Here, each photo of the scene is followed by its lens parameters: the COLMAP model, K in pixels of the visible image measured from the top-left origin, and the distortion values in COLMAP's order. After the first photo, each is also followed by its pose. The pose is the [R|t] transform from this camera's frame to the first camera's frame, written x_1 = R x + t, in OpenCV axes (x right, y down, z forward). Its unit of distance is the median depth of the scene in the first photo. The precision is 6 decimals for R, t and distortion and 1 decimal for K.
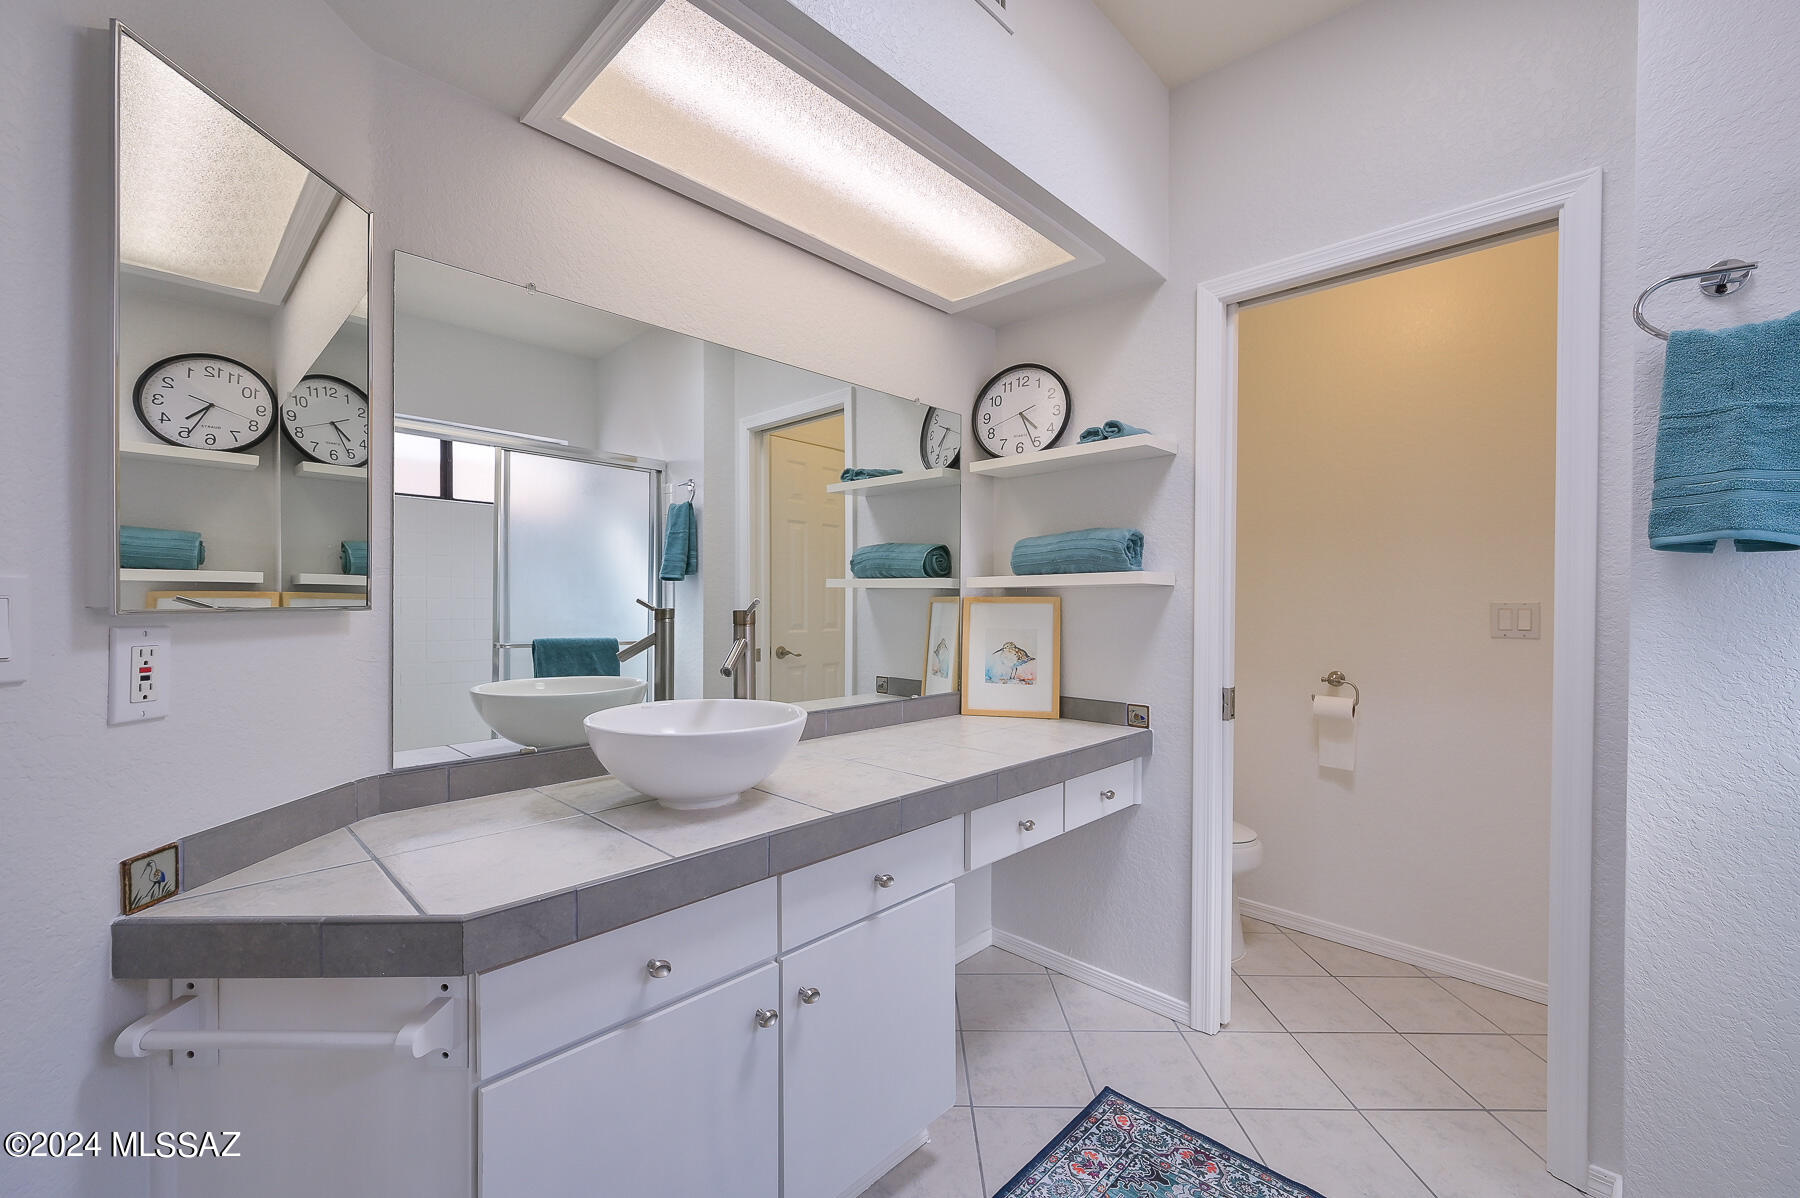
lens RADIAL K [[735.8, 0, 900.0], [0, 735.8, 599.0], [0, 0, 1]] dist [0.001451, 0.000687]
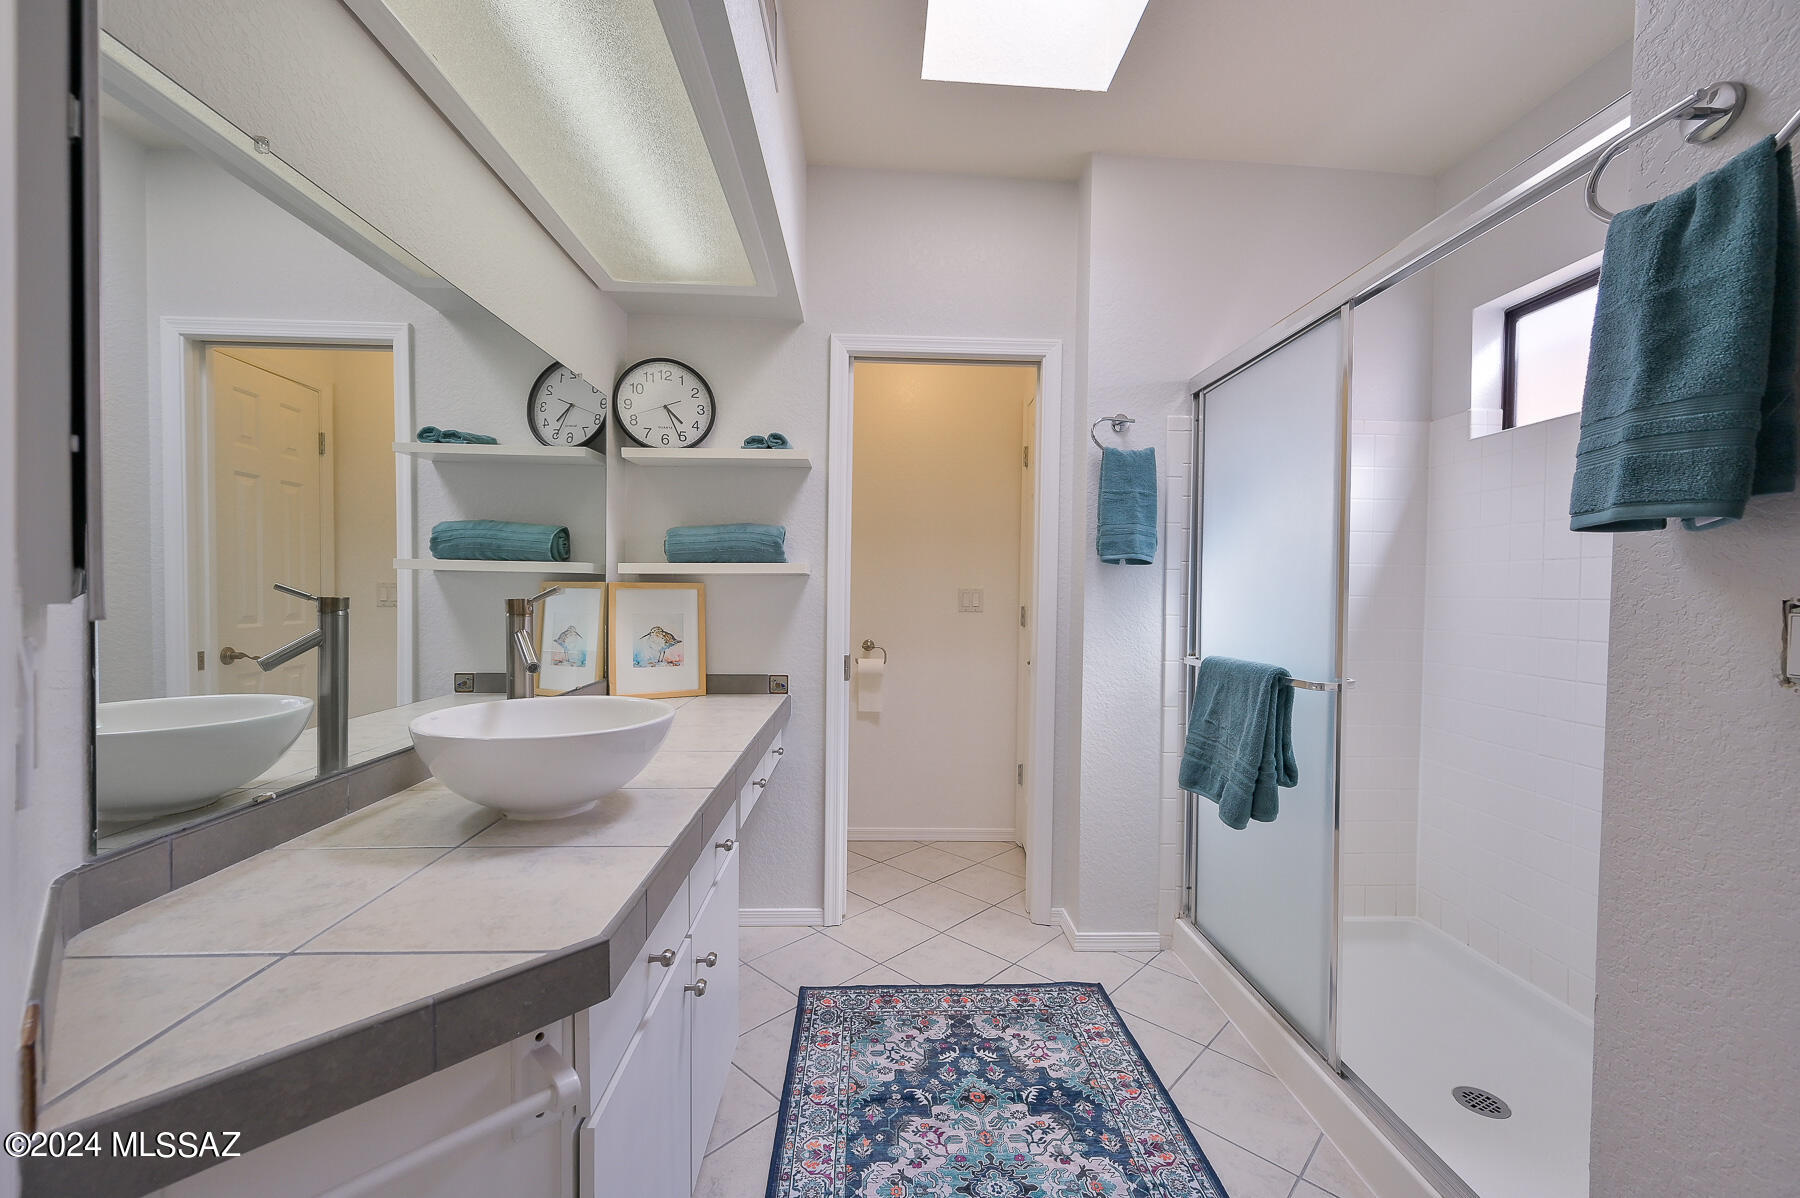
lens RADIAL K [[735.8, 0, 900.0], [0, 735.8, 599.0], [0, 0, 1]] dist [0.001451, 0.000687]
pose [[0.690454, -0.009215, 0.723318, -0.401001], [-0.007378, 0.999777, 0.019780, -0.003627], [-0.723339, -0.018994, 0.690232, 0.044083]]
